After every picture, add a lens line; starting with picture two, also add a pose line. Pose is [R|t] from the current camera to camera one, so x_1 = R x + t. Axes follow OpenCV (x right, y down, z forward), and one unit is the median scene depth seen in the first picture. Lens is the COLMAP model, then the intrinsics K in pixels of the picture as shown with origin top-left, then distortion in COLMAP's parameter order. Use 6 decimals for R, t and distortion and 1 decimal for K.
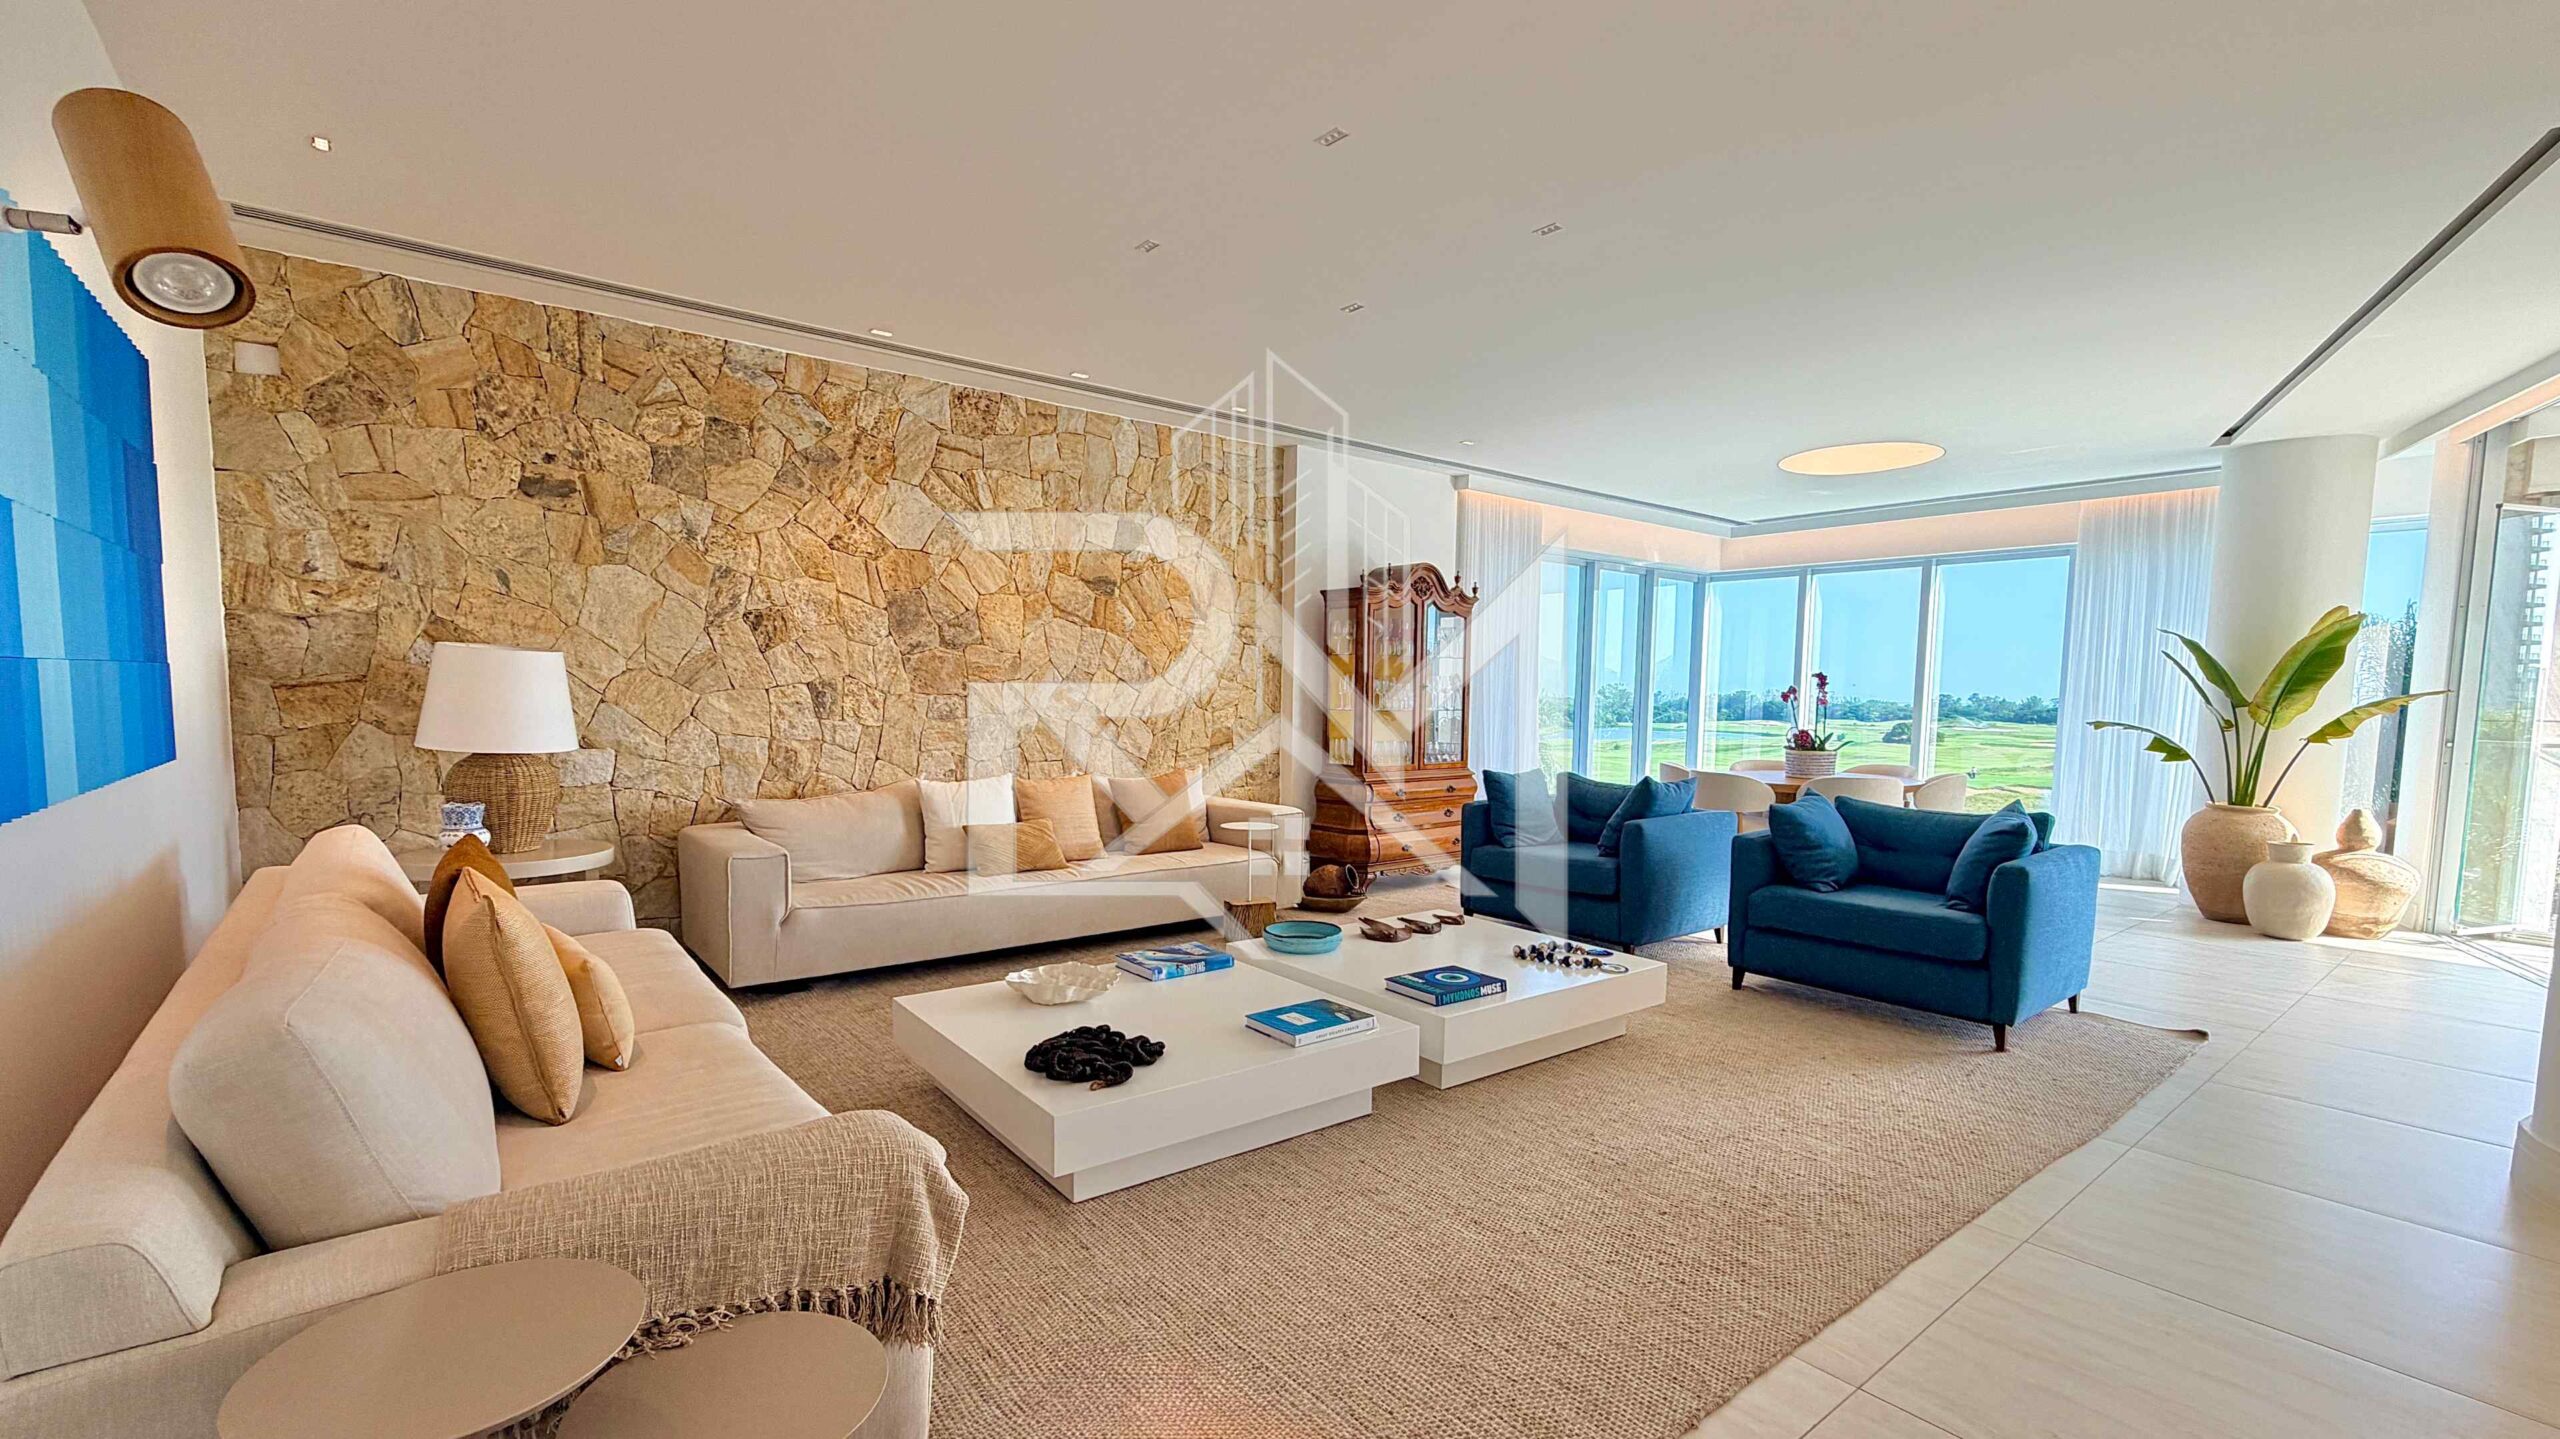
lens RADIAL K [[1095.2, 0, 1282.4], [0, 1095.2, 782.7], [0, 0, 1]] dist [0.003072, 0.000153]
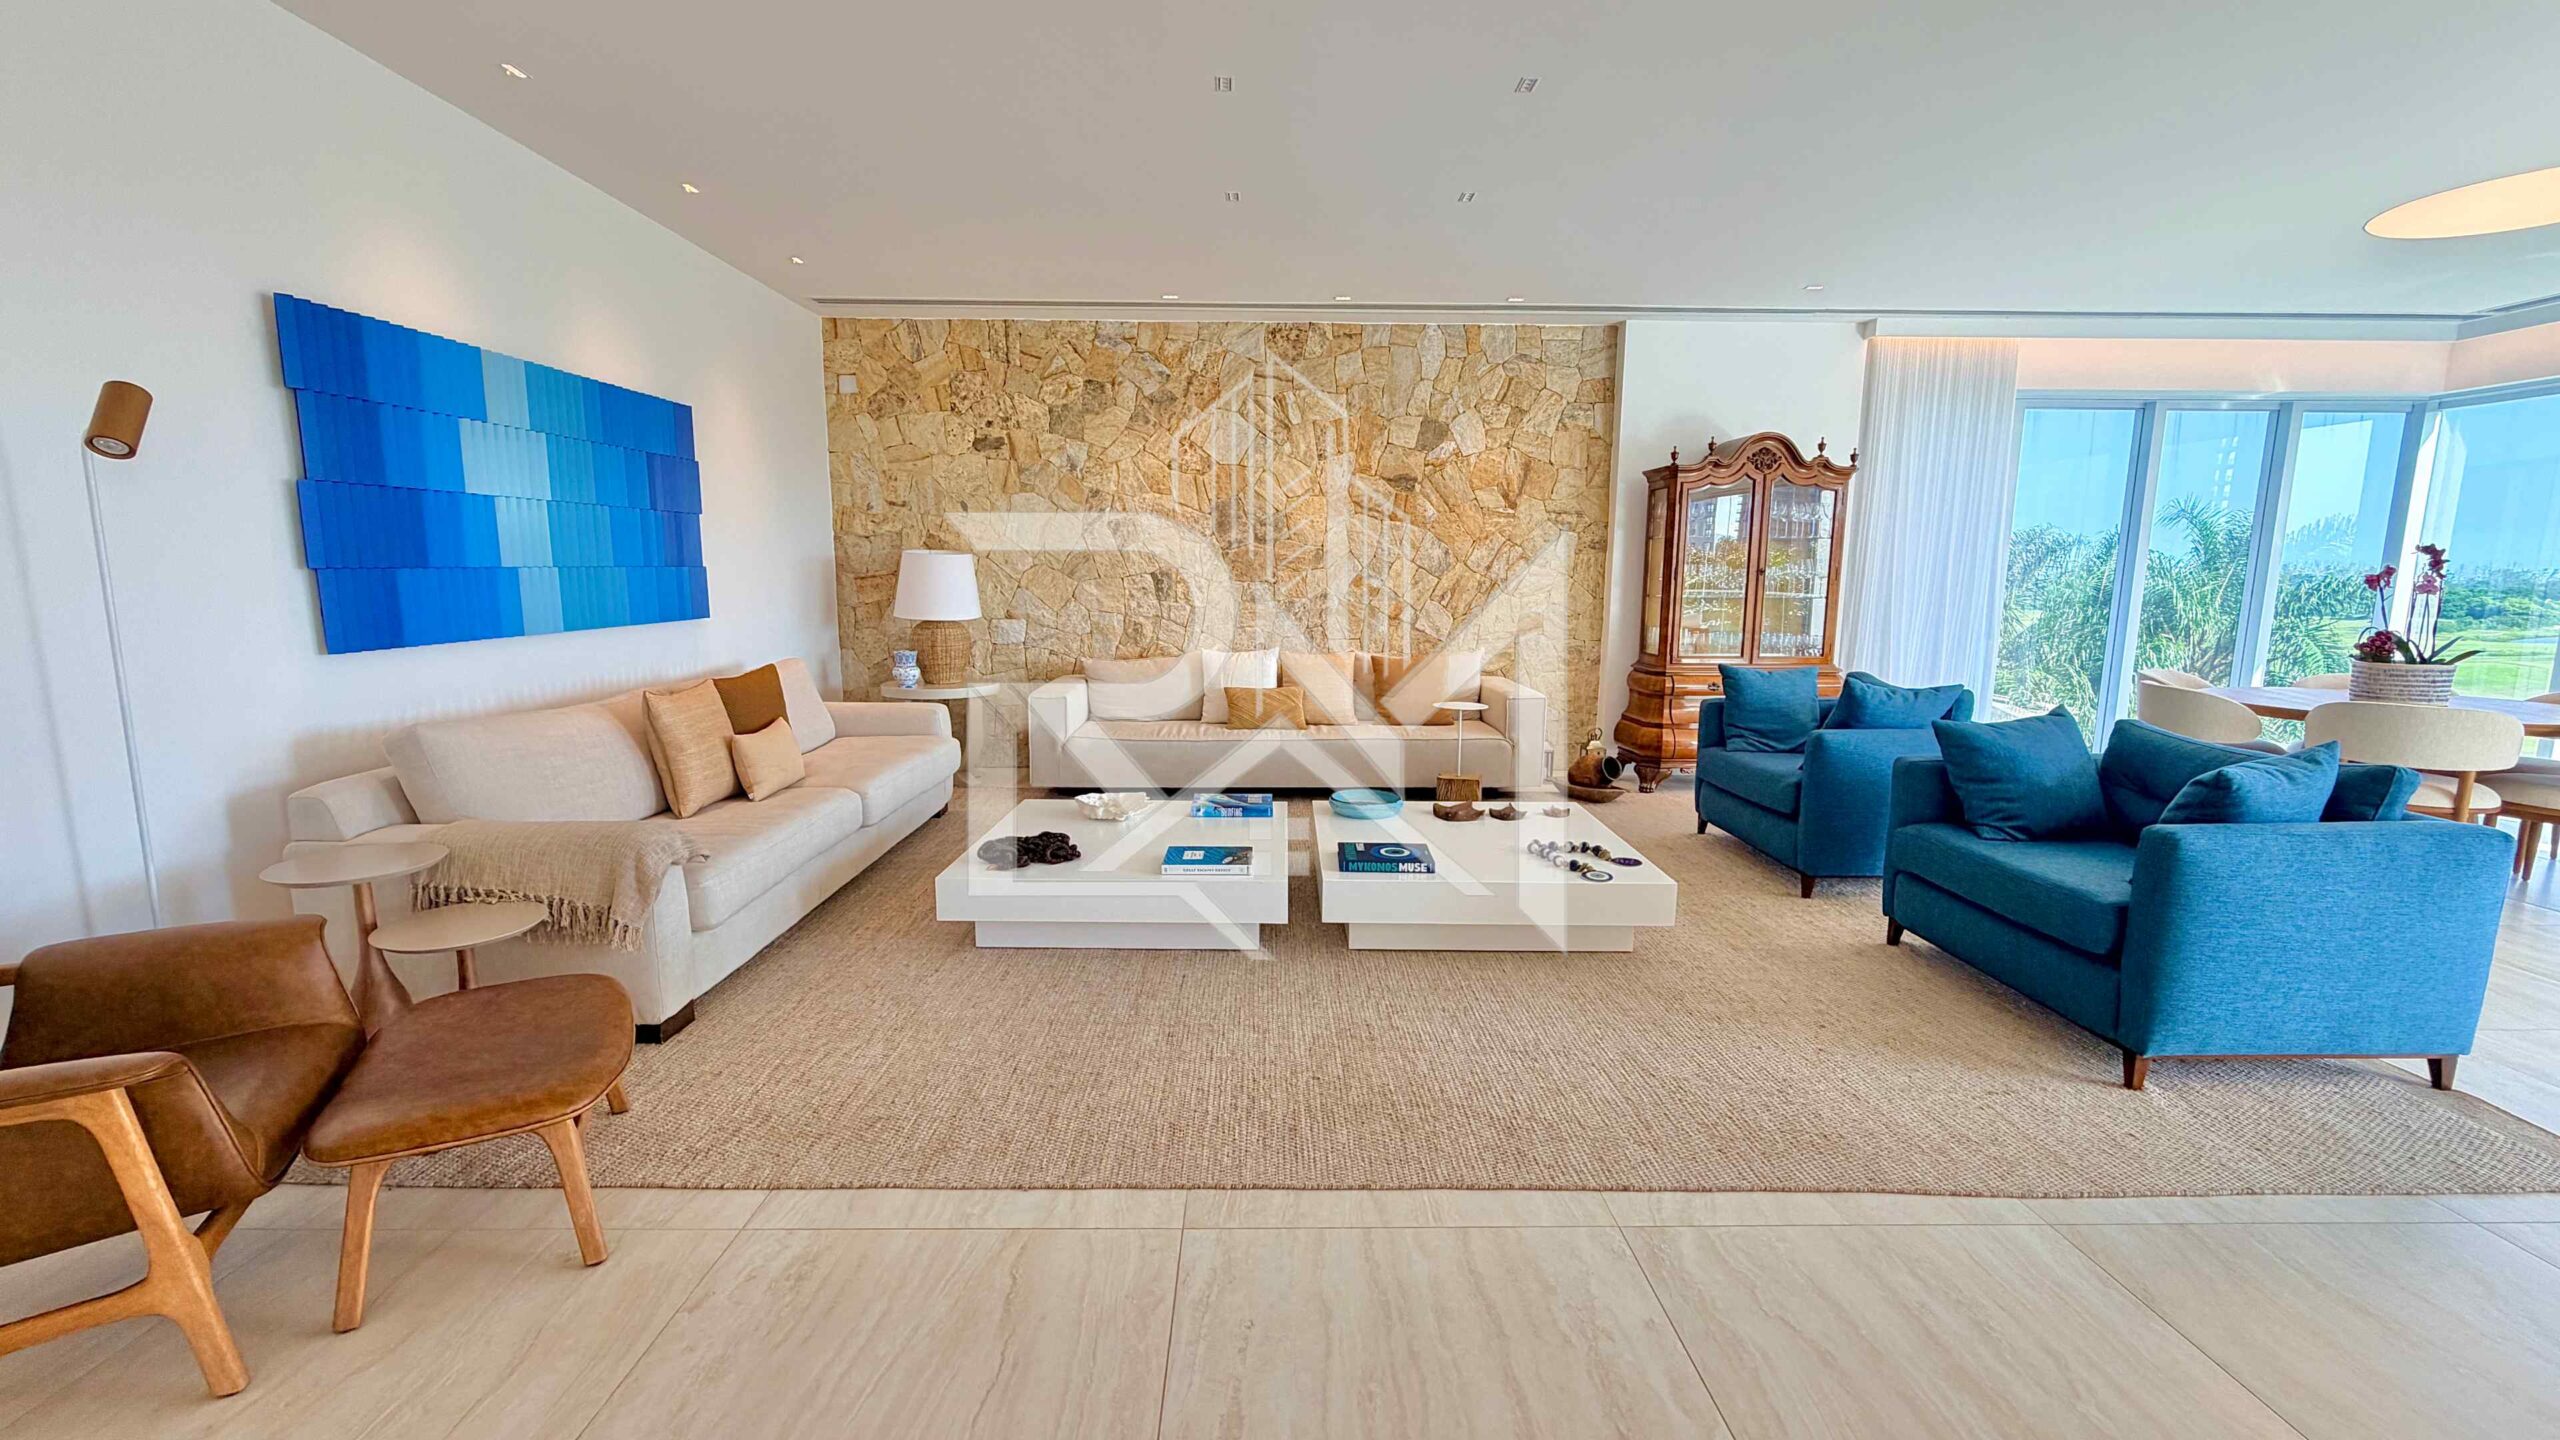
lens RADIAL K [[1021.1, 0, 1253.3], [0, 1021.1, 720.9], [0, 0, 1]] dist [0.002110, -0.001078]
pose [[0.781270, 0.081829, -0.618806, 0.458849], [-0.048004, 0.996310, 0.071142, -0.006902], [0.622344, -0.025876, 0.782316, 0.109966]]
